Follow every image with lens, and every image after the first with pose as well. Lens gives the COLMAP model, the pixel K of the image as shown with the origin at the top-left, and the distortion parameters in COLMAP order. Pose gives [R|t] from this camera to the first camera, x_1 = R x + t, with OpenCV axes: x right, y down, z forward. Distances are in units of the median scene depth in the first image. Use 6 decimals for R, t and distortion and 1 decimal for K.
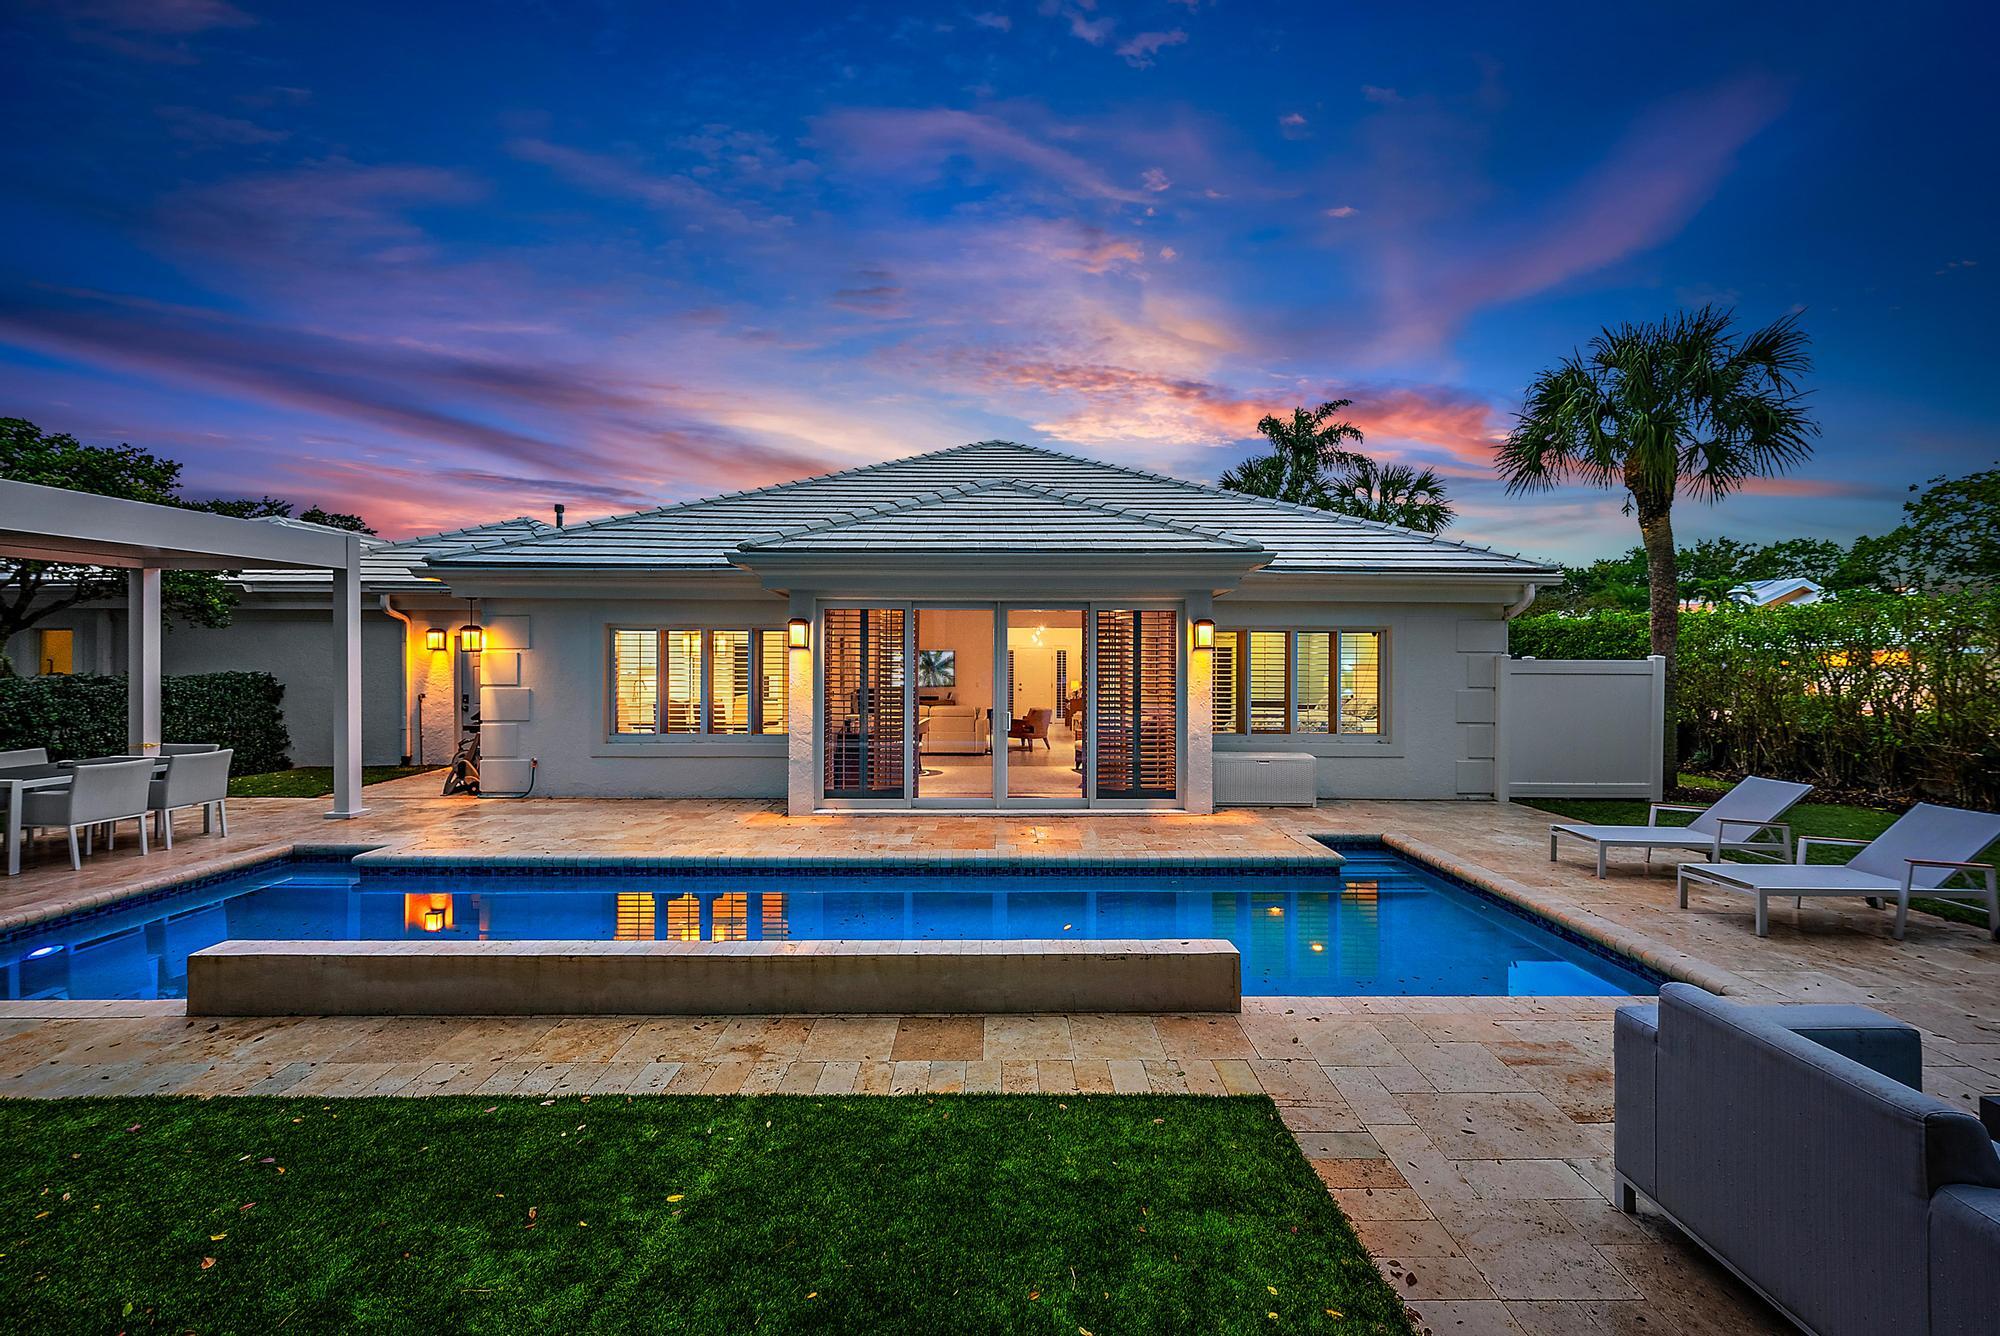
lens RADIAL K [[786.0, 0, 1000.0], [0, 786.0, 668.0], [0, 0, 1]] dist [-0.000562, -0.000134]
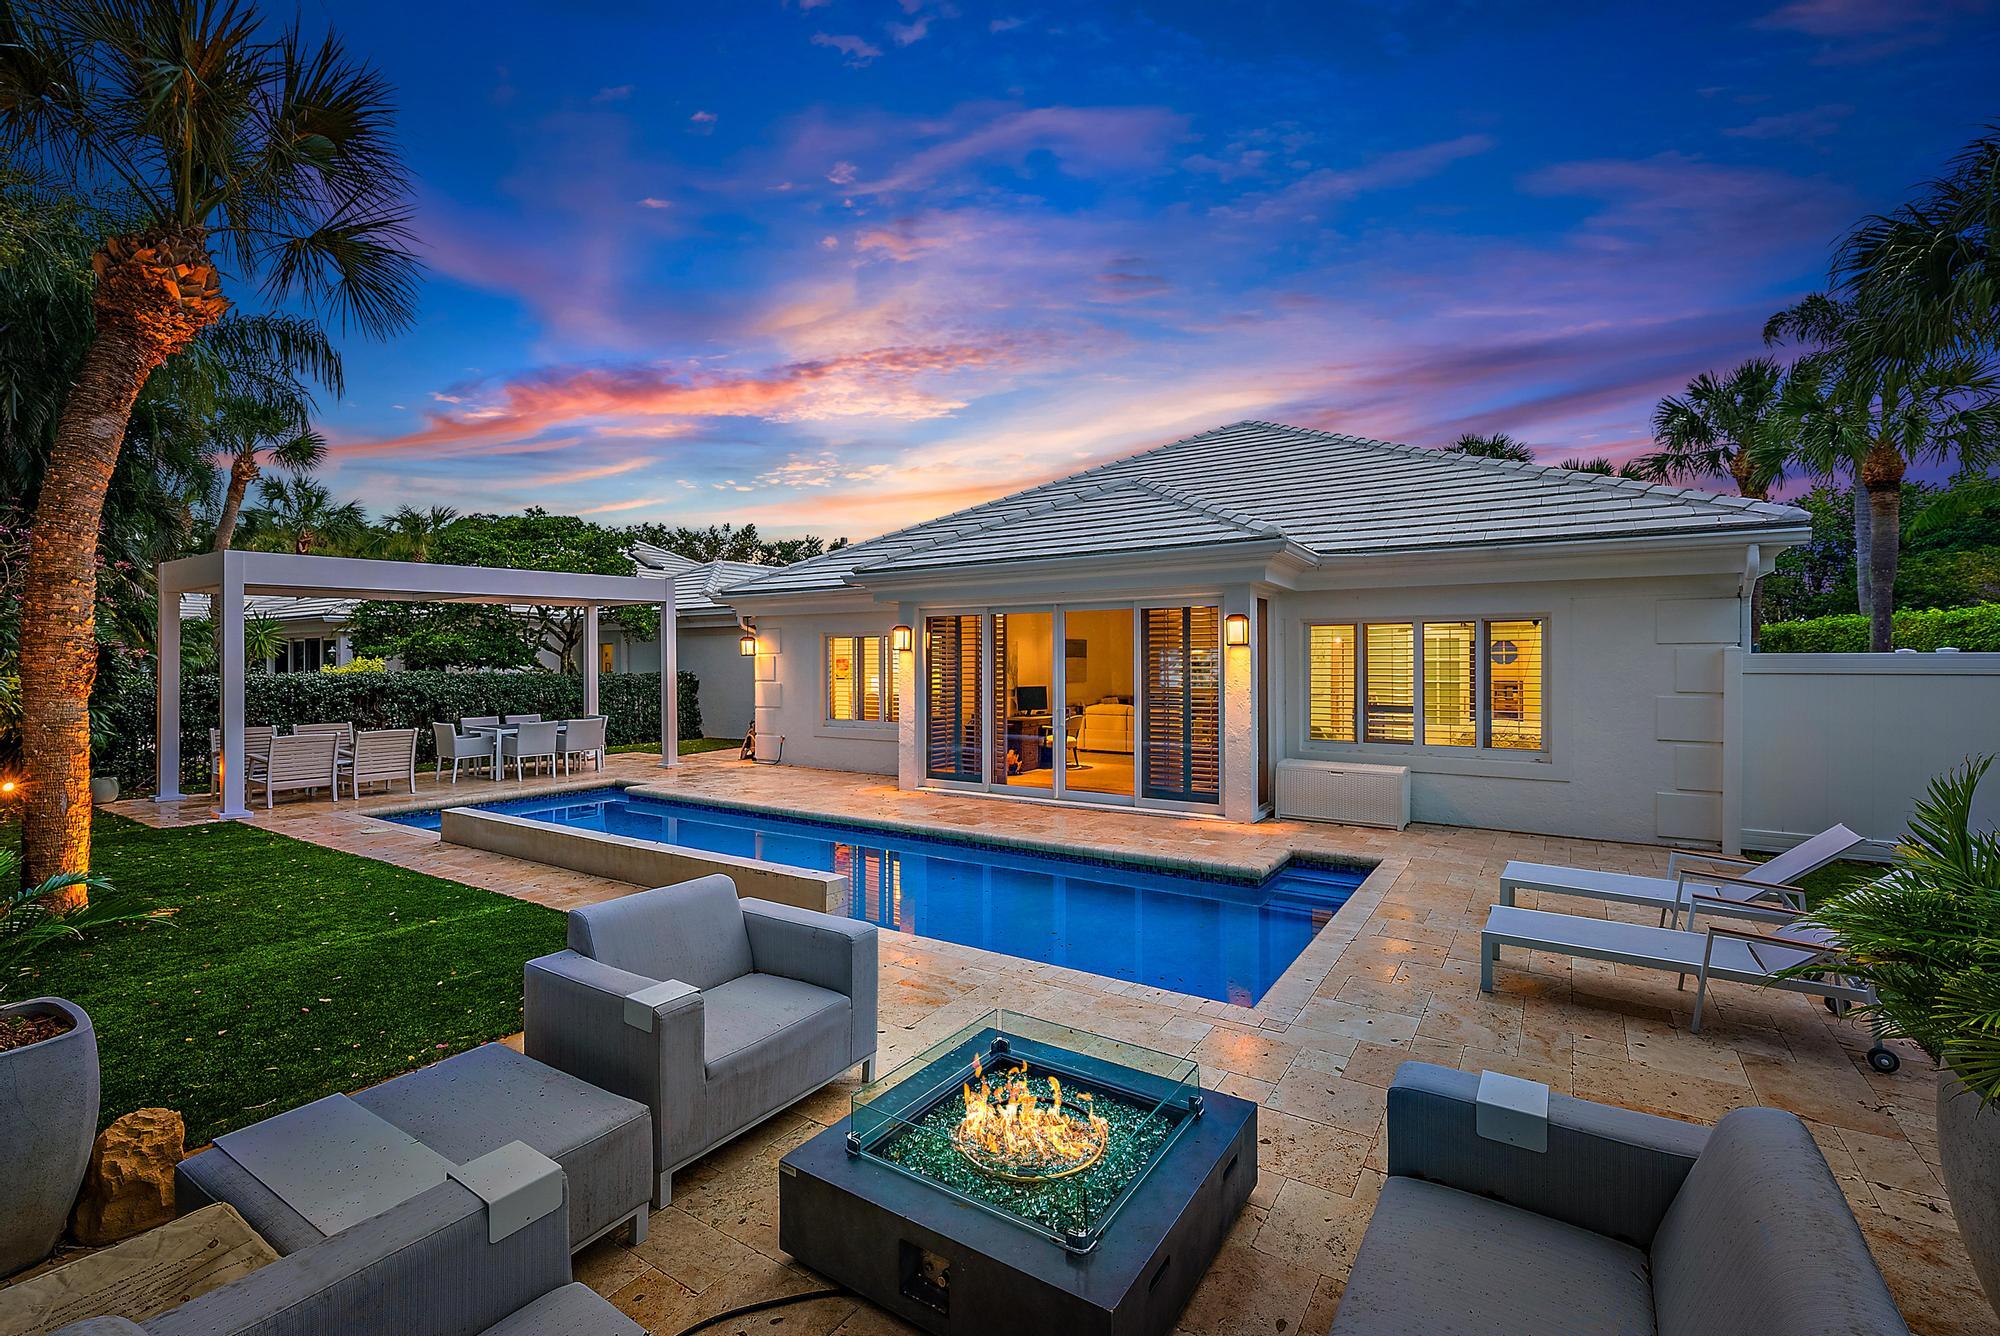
lens RADIAL K [[874.6, 0, 1000.0], [0, 874.6, 668.0], [0, 0, 1]] dist [-0.000301, -0.000045]
pose [[0.828276, -0.002020, -0.560317, 0.597262], [0.002083, 0.999998, -0.000527, 0.002184], [0.560317, -0.000731, 0.828278, -0.022270]]
